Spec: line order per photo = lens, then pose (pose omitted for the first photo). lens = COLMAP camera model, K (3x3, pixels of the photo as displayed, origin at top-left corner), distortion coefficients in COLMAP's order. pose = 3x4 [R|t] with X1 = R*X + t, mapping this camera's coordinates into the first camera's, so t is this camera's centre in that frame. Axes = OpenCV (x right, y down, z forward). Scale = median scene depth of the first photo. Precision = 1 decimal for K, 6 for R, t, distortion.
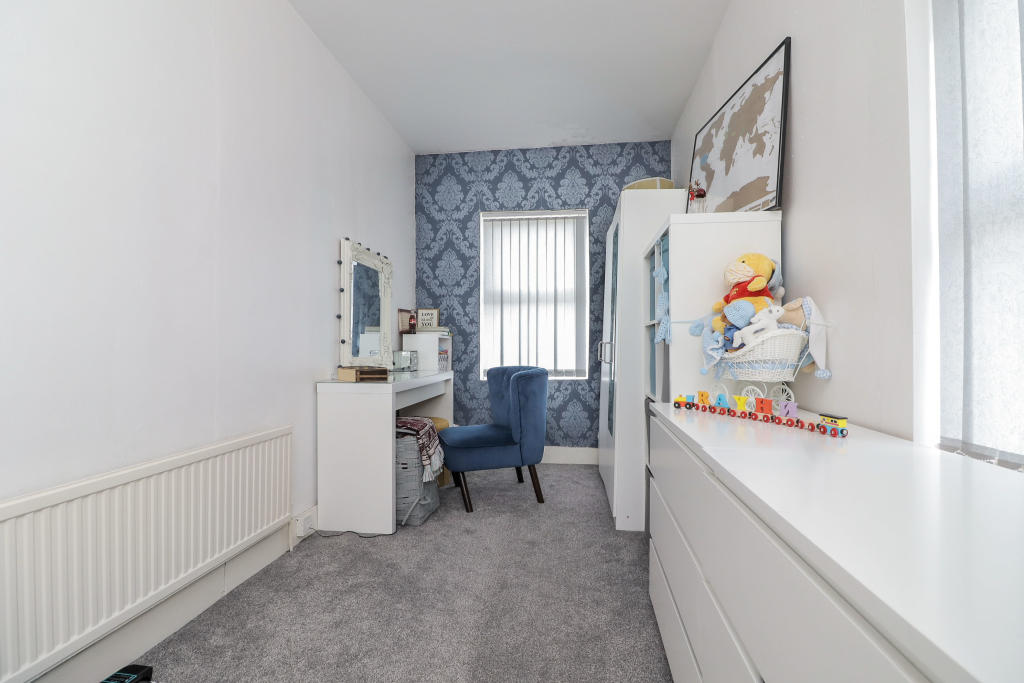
lens RADIAL K [[494.0, 0, 515.5], [0, 494.0, 345.6], [0, 0, 1]] dist [0.000844, -0.016548]
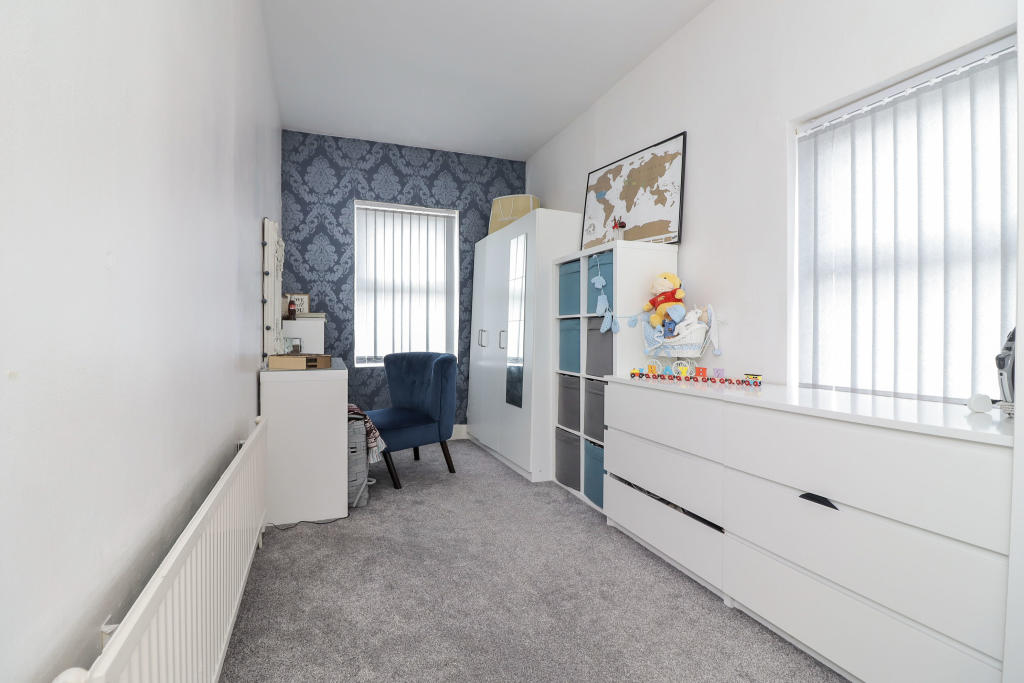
lens RADIAL K [[497.3, 0, 511.2], [0, 497.3, 337.1], [0, 0, 1]] dist [-0.003854, -0.000534]
pose [[0.876361, 0.000963, 0.481655, -0.288146], [-0.005013, 0.999962, 0.007121, 0.000052], [-0.481629, -0.008655, 0.876332, -0.041220]]
